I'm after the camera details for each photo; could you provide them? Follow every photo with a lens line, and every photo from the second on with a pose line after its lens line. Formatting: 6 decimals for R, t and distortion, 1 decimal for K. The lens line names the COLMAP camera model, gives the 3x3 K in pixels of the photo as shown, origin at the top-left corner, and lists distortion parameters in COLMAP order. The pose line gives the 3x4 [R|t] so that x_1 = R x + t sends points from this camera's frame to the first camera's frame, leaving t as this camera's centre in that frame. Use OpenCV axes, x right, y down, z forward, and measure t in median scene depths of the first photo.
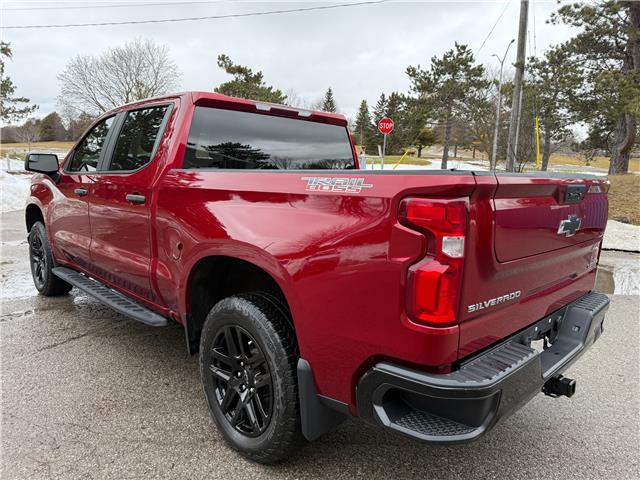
lens RADIAL K [[469.2, 0, 317.9], [0, 469.2, 250.0], [0, 0, 1]] dist [0.007015, -0.001205]
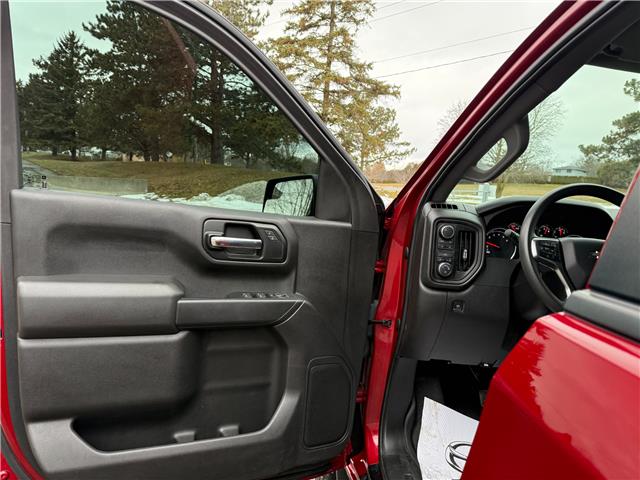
lens RADIAL K [[445.9, 0, 312.9], [0, 445.9, 247.8], [0, 0, 1]] dist [0.051124, -0.074251]
pose [[0.734134, 0.122561, -0.667852, -0.056964], [-0.181739, 0.983156, -0.019353, -0.020749], [0.654231, 0.135582, 0.744042, 0.115447]]
